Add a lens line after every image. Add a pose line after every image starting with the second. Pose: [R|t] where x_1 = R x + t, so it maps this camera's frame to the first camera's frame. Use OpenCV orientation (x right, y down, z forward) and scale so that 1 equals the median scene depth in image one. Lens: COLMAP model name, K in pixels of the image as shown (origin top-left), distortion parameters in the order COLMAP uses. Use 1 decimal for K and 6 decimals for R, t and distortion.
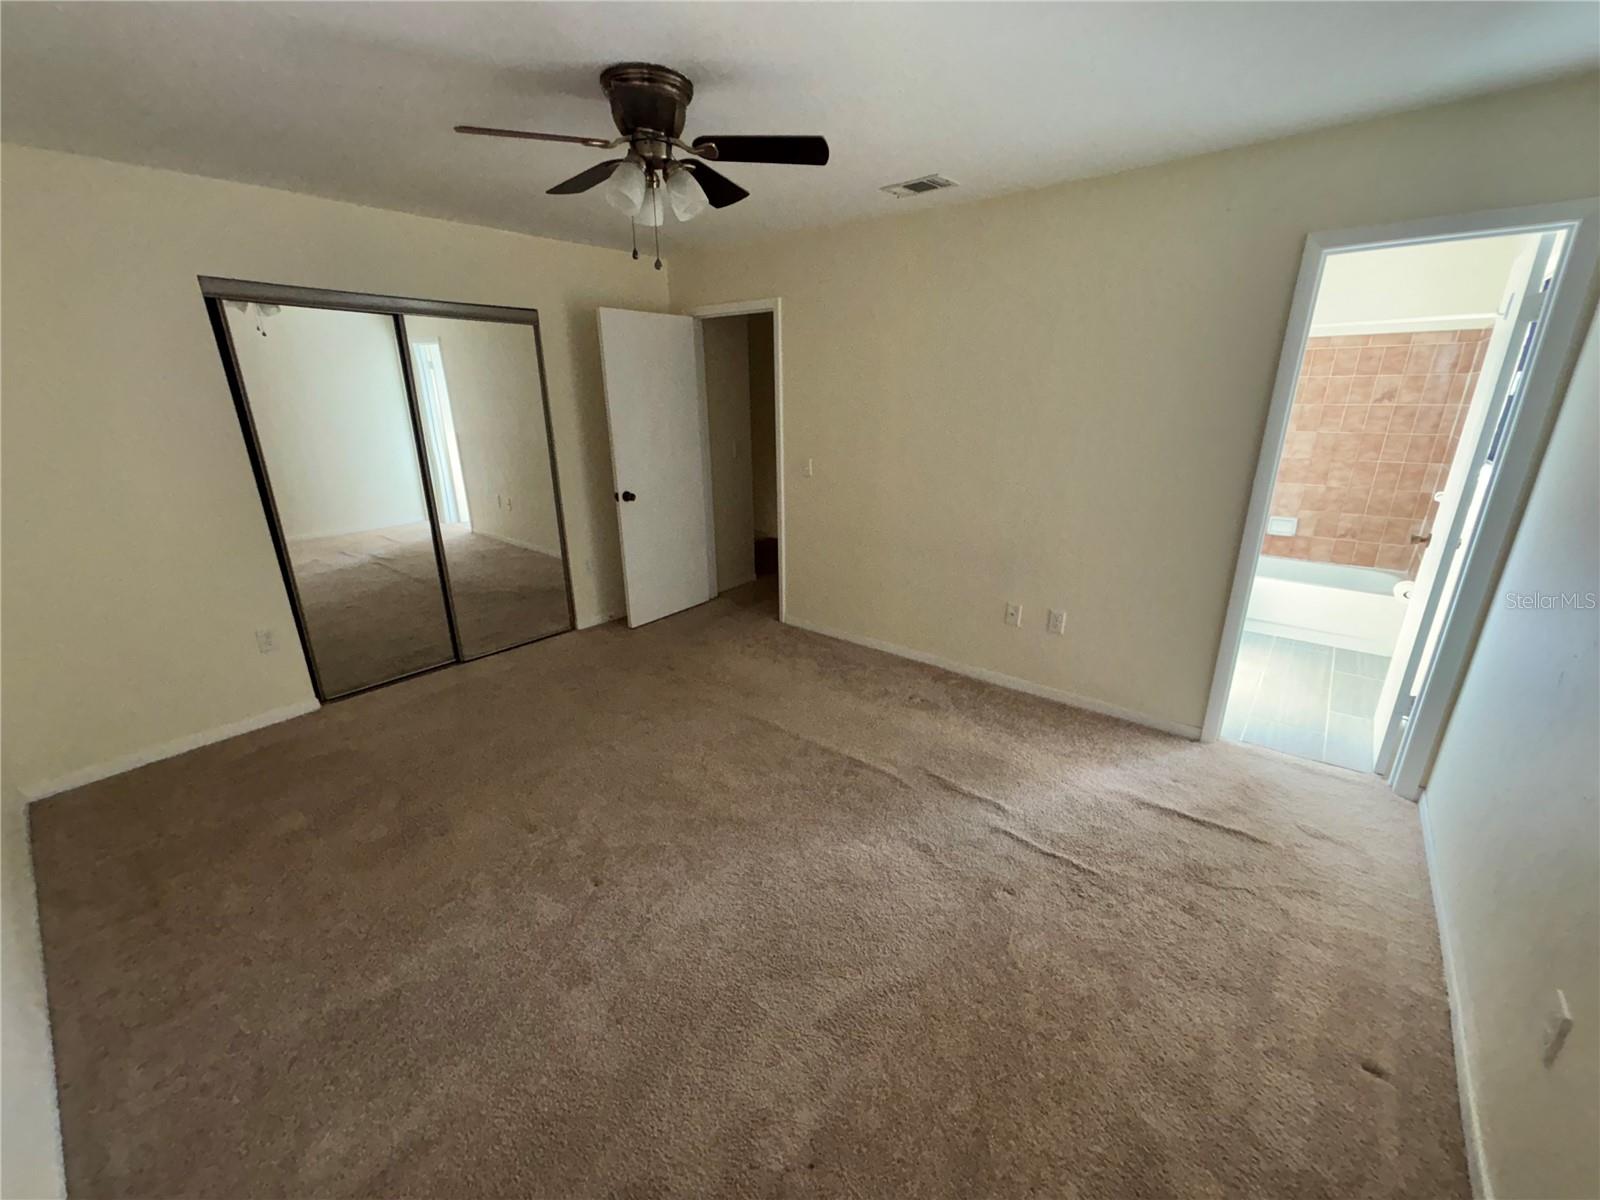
lens RADIAL K [[641.9, 0, 790.6], [0, 641.9, 603.6], [0, 0, 1]] dist [-0.000474, -0.000013]
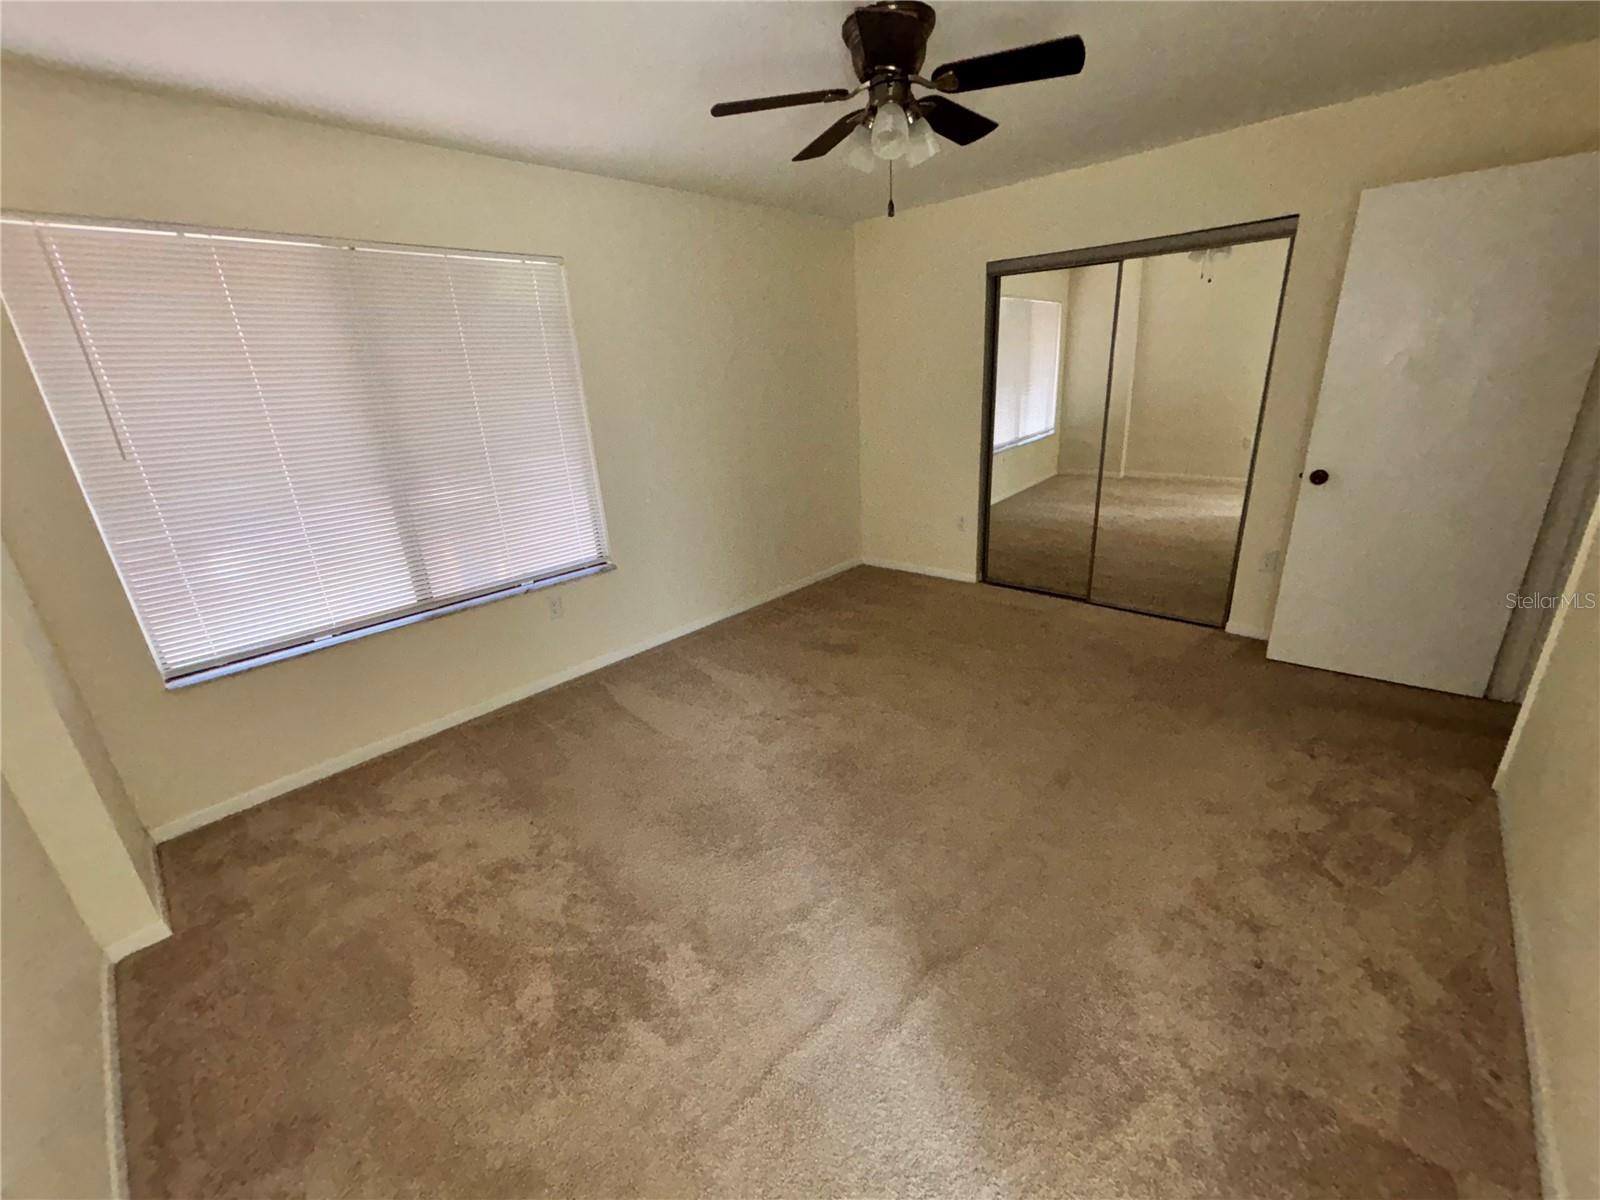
lens RADIAL K [[641.9, 0, 801.0], [0, 641.9, 603.9], [0, 0, 1]] dist [-0.000474, -0.000013]
pose [[-0.052909, 0.352973, -0.934136, 0.891199], [-0.255819, 0.899439, 0.354352, -0.285723], [0.965276, 0.257718, 0.042709, 0.923414]]
